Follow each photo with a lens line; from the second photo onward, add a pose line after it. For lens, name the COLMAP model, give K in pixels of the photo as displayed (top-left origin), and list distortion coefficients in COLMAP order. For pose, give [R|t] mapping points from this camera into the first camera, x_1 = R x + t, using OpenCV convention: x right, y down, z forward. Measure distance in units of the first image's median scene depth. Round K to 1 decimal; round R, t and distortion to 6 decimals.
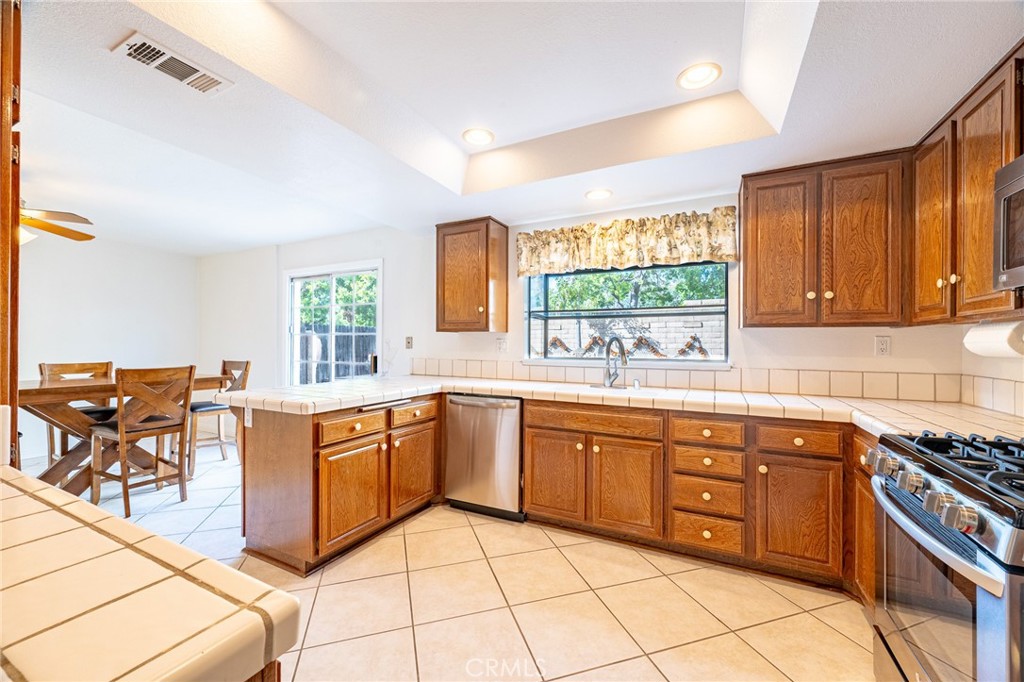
lens RADIAL K [[401.1, 0, 512.1], [0, 401.1, 346.4], [0, 0, 1]] dist [-0.000142, -0.000120]
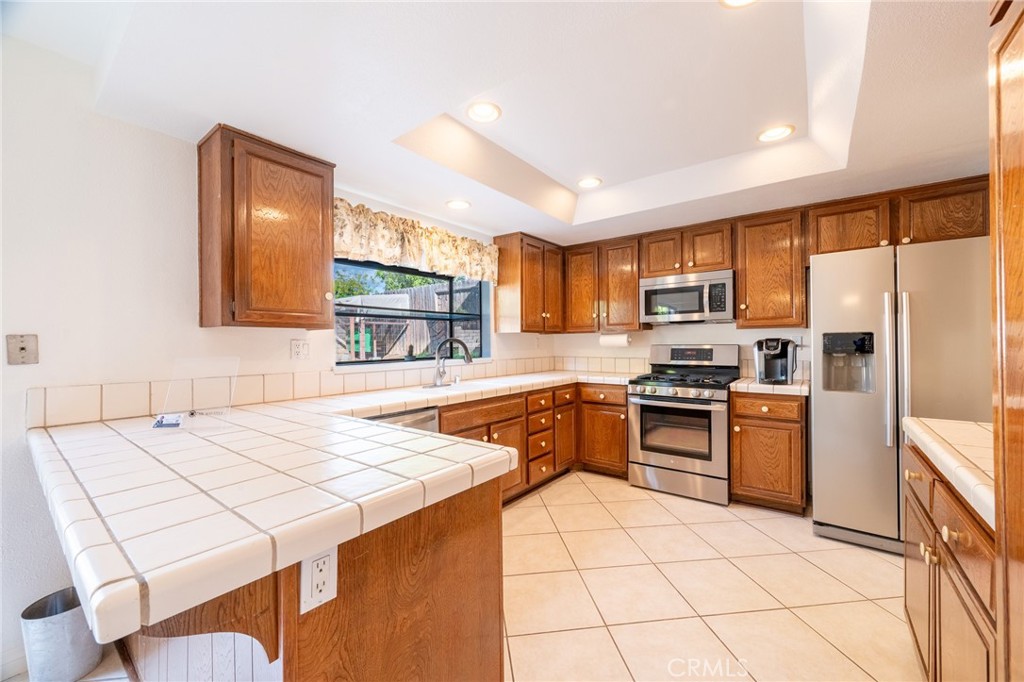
lens RADIAL K [[401.1, 0, 512.1], [0, 401.1, 346.4], [0, 0, 1]] dist [-0.000142, -0.000120]
pose [[0.179959, -0.012880, 0.983590, -0.955317], [0.020615, 0.999744, 0.009320, -0.008485], [-0.983458, 0.018599, 0.180179, 0.790312]]
